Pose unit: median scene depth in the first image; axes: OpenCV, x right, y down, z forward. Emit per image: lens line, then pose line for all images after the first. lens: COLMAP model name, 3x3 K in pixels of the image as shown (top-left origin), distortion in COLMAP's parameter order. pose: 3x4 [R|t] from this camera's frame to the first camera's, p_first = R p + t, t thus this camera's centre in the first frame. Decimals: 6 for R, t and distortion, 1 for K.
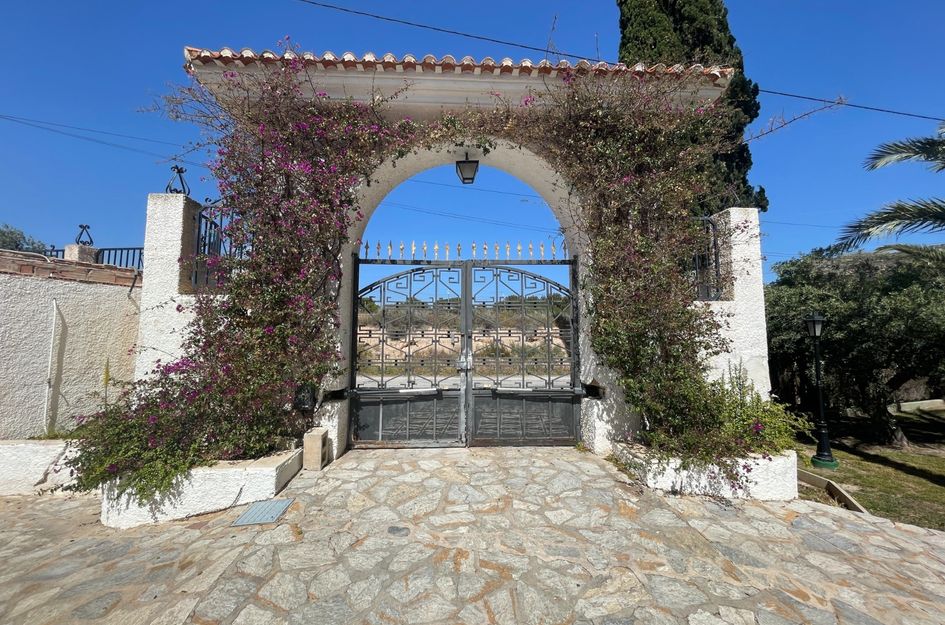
lens RADIAL K [[379.1, 0, 472.4], [0, 379.1, 309.5], [0, 0, 1]] dist [-0.007951, 0.002136]
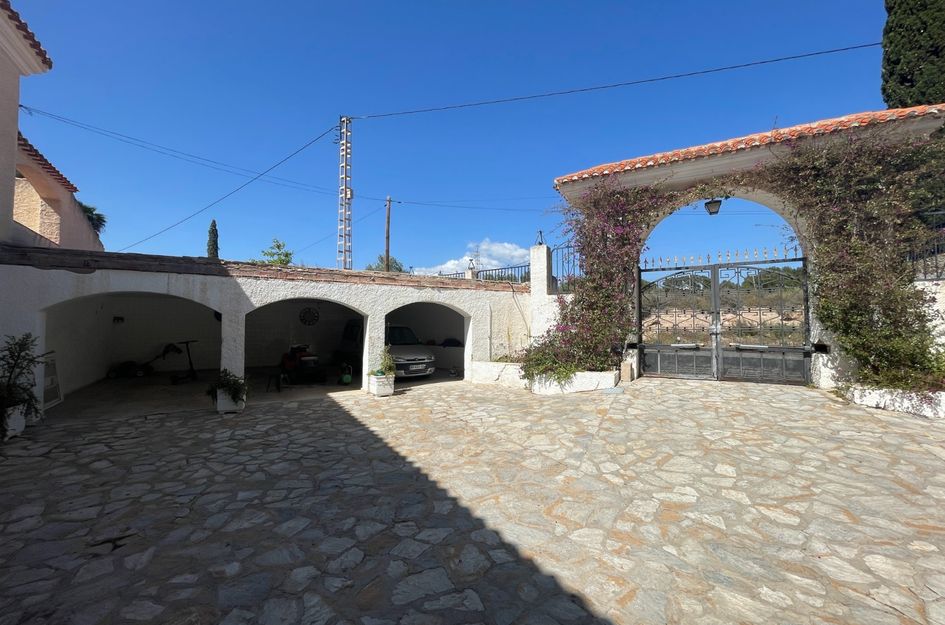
lens RADIAL K [[379.1, 0, 468.3], [0, 379.1, 310.3], [0, 0, 1]] dist [-0.007951, 0.002136]
pose [[0.837267, -0.023631, -0.546284, -0.020647], [0.047615, 0.998421, 0.029788, -0.038876], [0.544718, -0.050952, 0.837070, -0.956820]]
